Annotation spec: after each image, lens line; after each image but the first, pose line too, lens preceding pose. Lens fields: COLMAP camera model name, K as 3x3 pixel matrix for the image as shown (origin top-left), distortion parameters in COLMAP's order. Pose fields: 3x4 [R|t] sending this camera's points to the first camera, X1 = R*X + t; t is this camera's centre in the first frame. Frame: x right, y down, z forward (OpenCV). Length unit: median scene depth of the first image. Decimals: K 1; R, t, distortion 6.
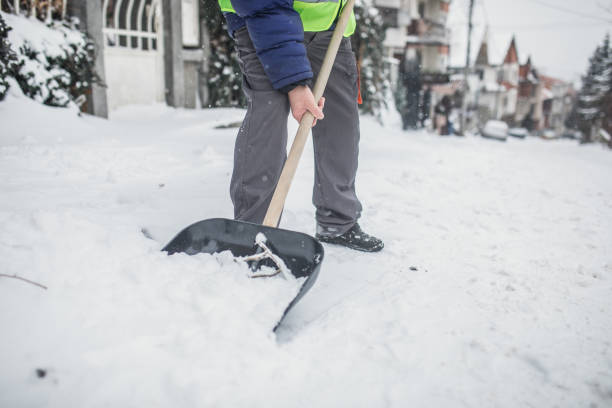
lens RADIAL K [[586.4, 0, 306.0], [0, 586.4, 204.0], [0, 0, 1]] dist [-0.072756, 0.124061]
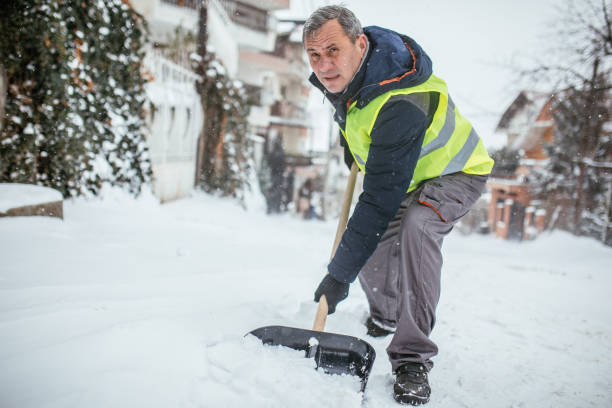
lens RADIAL K [[586.4, 0, 306.0], [0, 586.4, 204.0], [0, 0, 1]] dist [-0.072756, 0.124061]
pose [[0.970795, 0.031208, 0.237872, 0.005367], [0.001314, 0.990796, -0.135355, -0.013177], [-0.239907, 0.131714, 0.961819, 0.075571]]
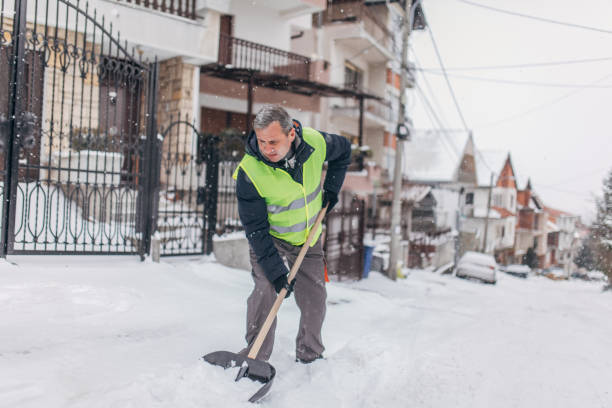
lens RADIAL K [[586.4, 0, 306.0], [0, 586.4, 204.0], [0, 0, 1]] dist [-0.072756, 0.124061]
pose [[0.999183, 0.037475, -0.015130, 0.242497], [-0.039873, 0.975171, -0.217832, -0.075649], [0.006591, 0.218258, 0.975869, 0.584419]]
